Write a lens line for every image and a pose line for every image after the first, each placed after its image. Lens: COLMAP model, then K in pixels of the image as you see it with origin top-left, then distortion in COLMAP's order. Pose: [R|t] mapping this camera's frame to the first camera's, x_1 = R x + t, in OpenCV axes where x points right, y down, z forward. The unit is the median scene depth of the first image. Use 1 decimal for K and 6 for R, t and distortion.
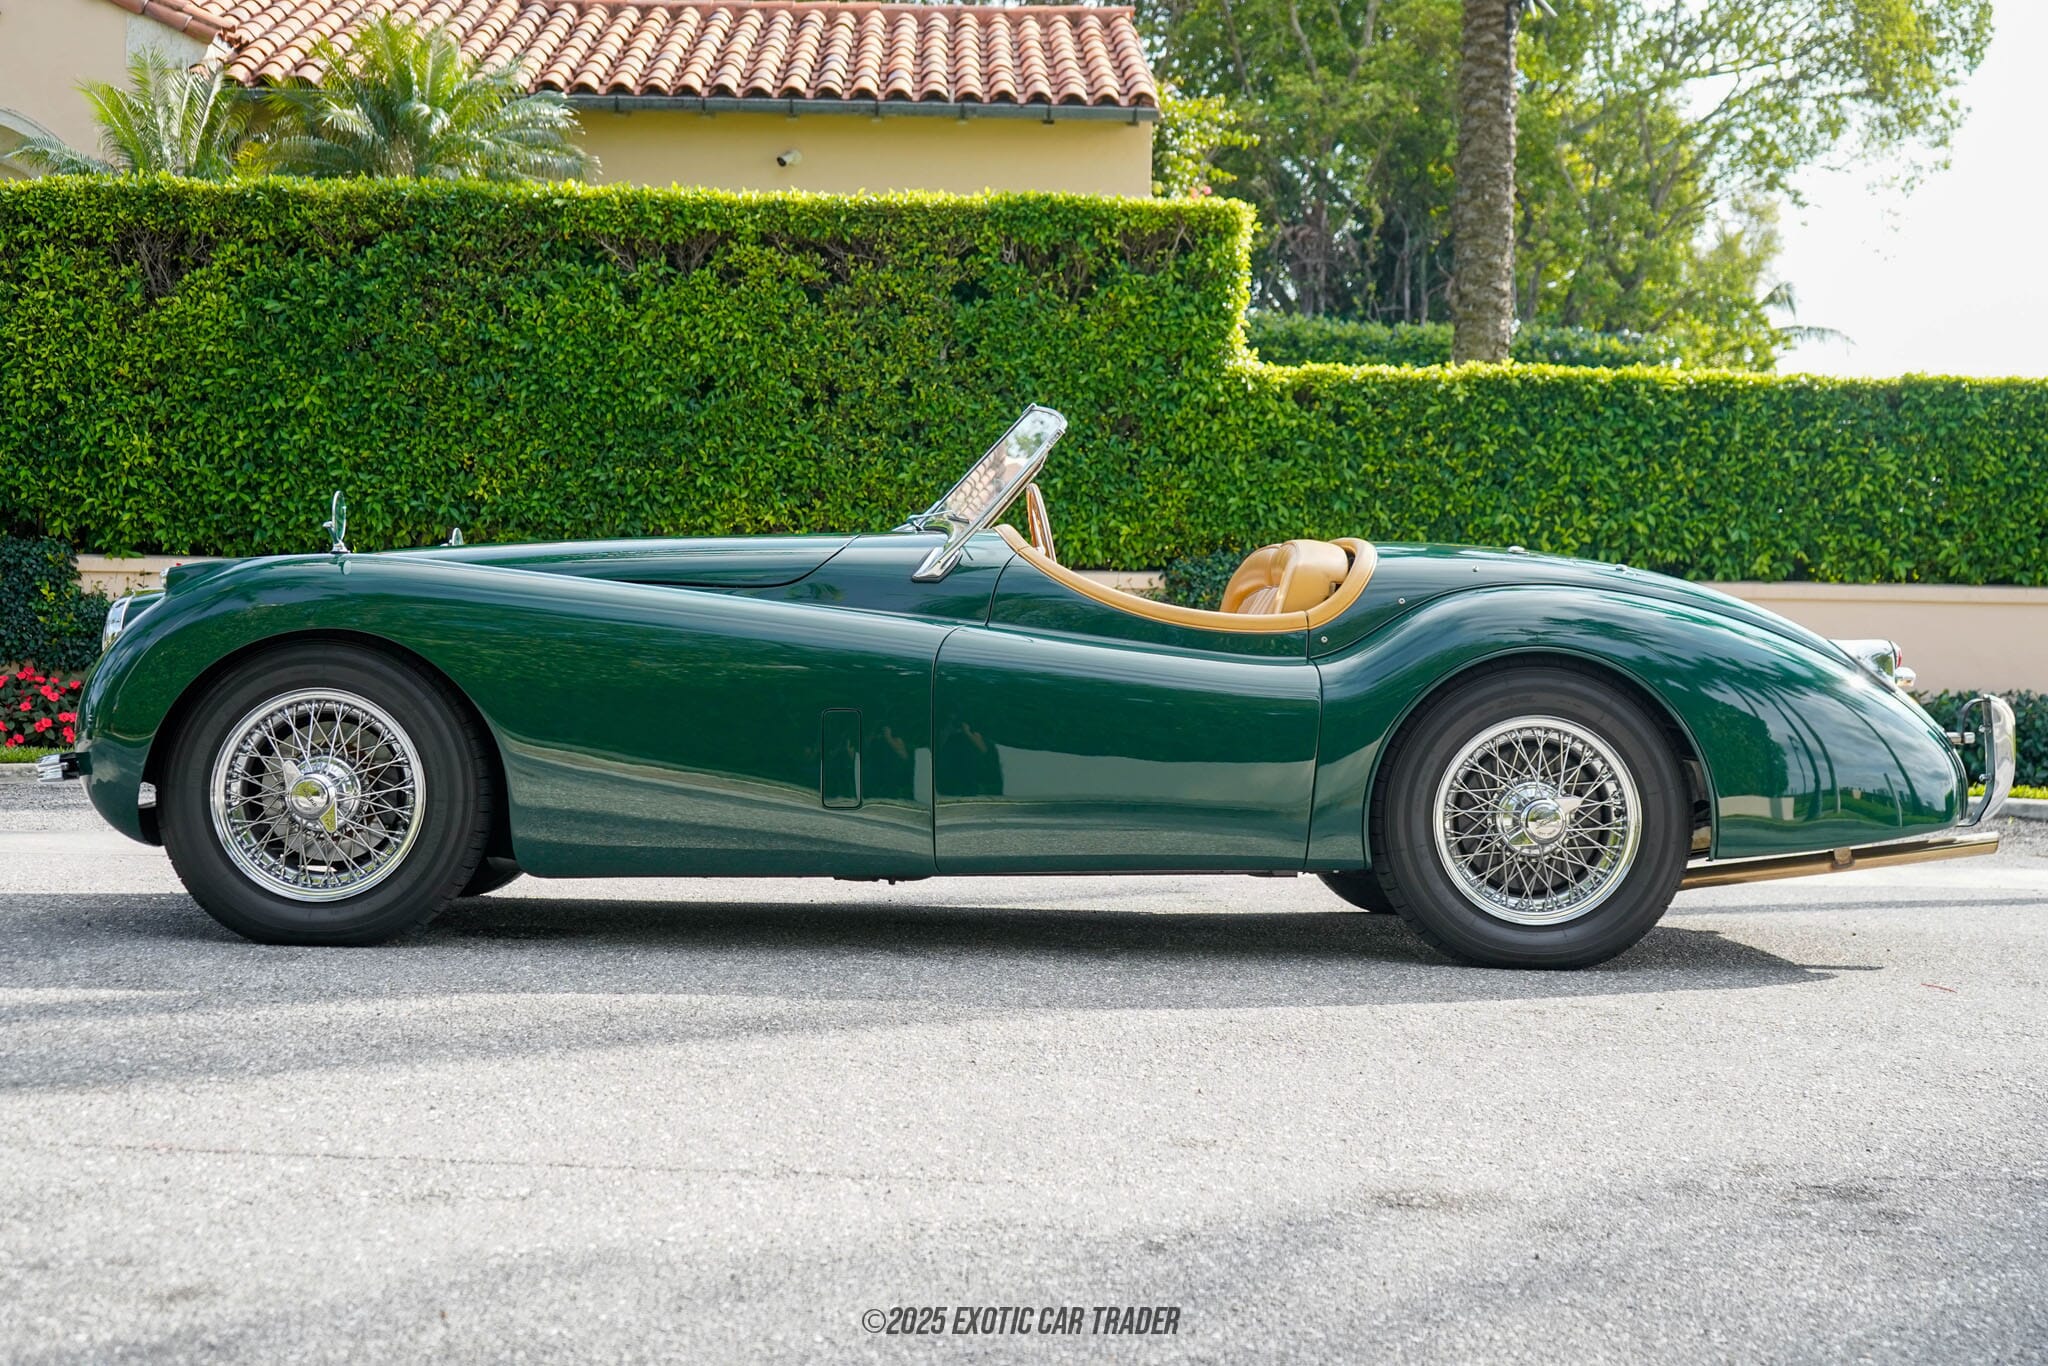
lens RADIAL K [[2267.9, 0, 1027.6], [0, 2267.9, 622.7], [0, 0, 1]] dist [0.001377, 0.000000]
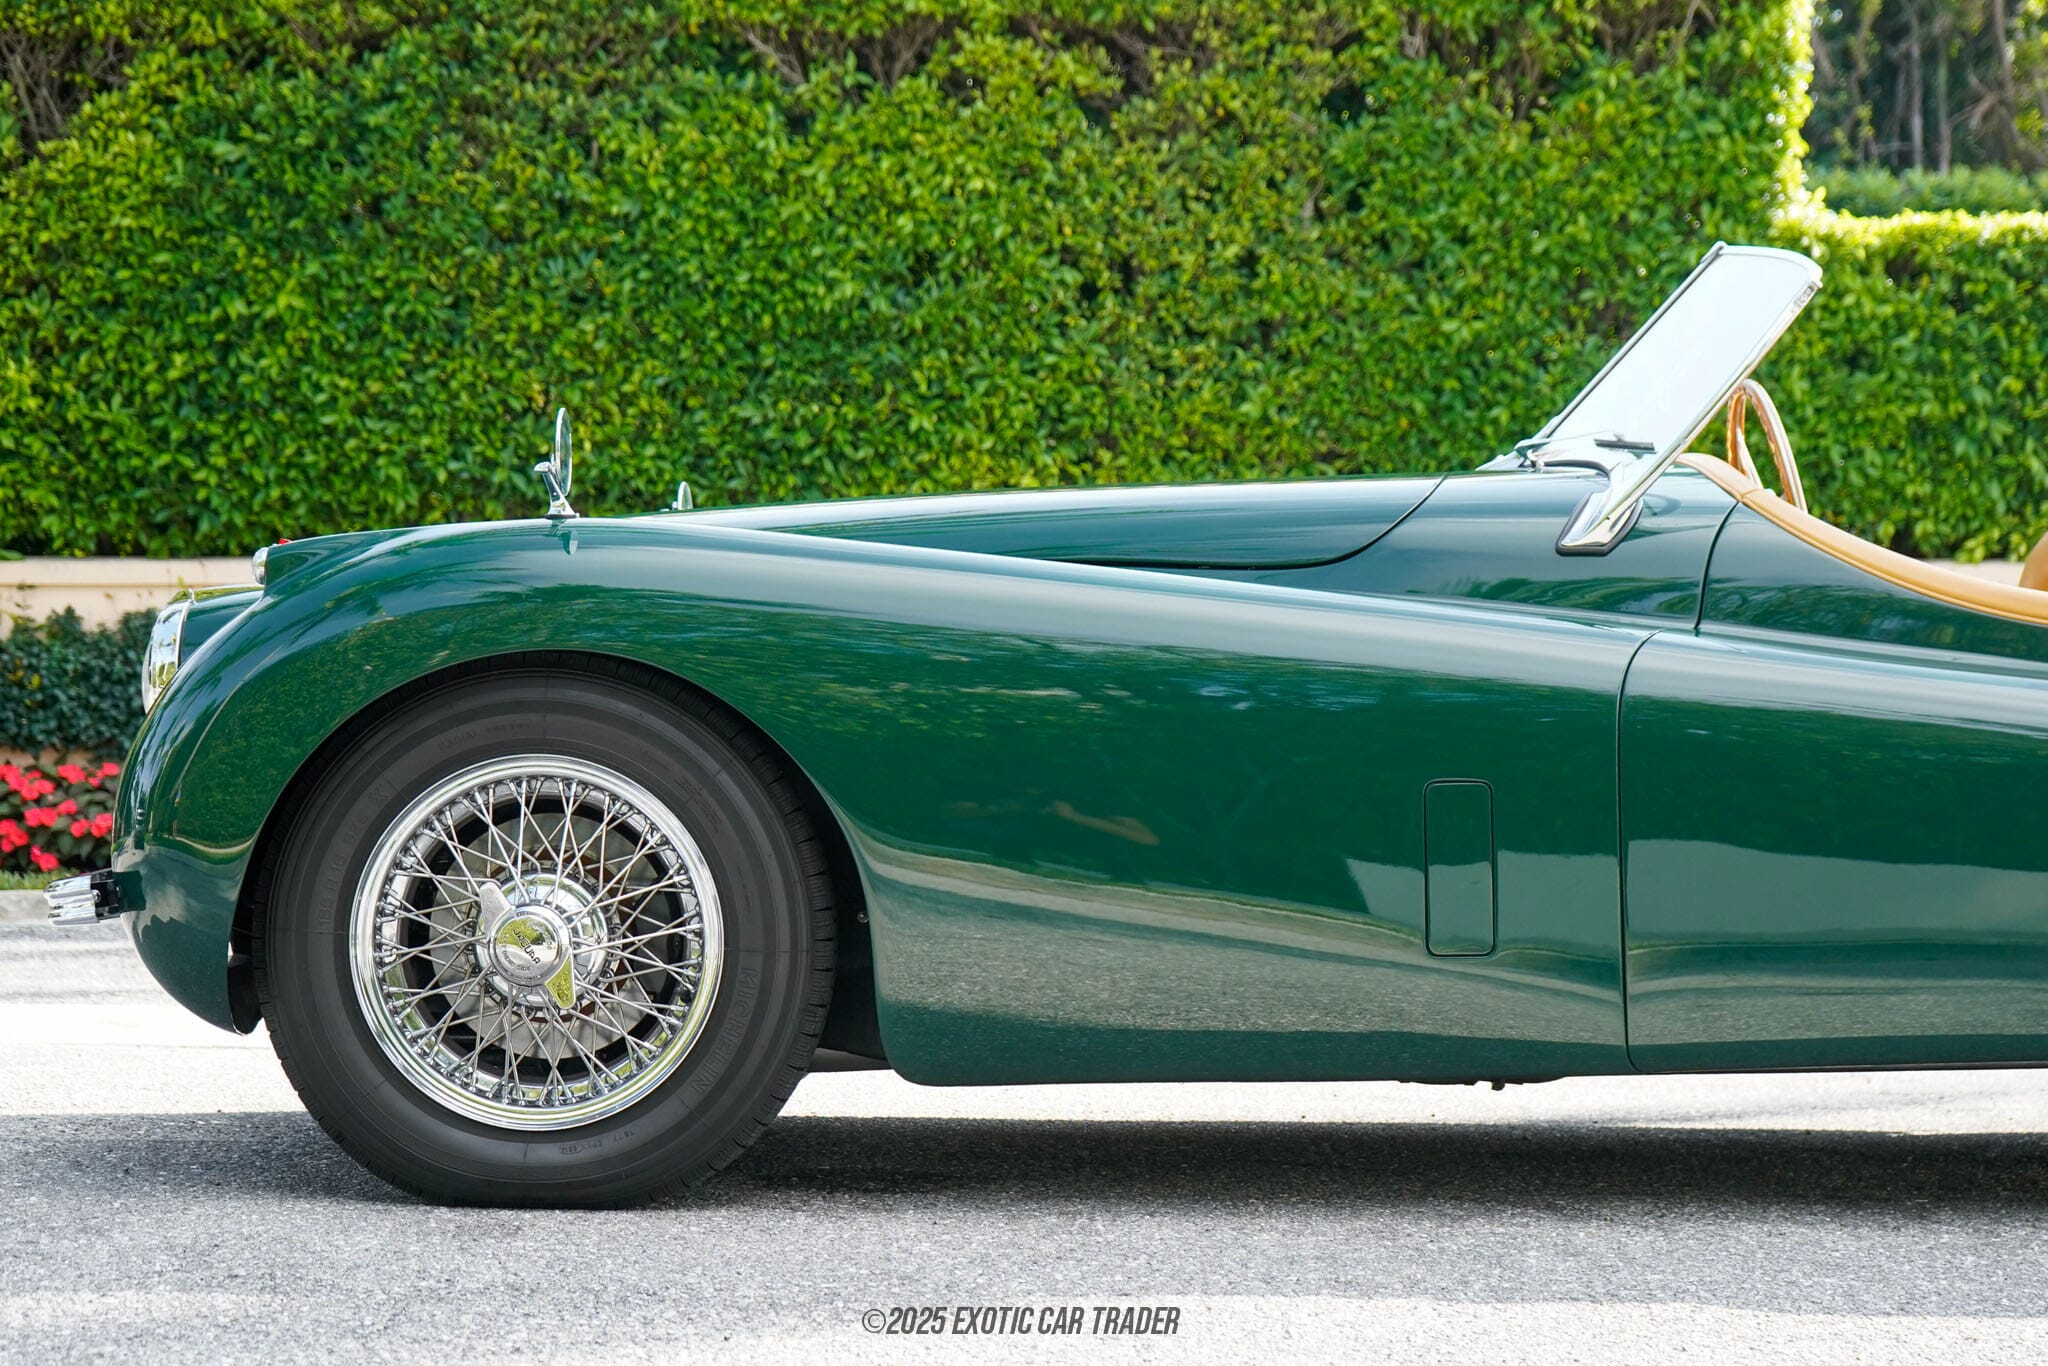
lens RADIAL K [[3452.7, 0, 1025.5], [0, 3452.7, 676.8], [0, 0, 1]] dist [-0.017465, 0.000000]
pose [[0.998890, -0.013241, -0.045215, -0.073342], [0.013382, 0.999906, 0.002832, 0.004071], [0.045174, -0.003434, 0.998973, 0.068625]]
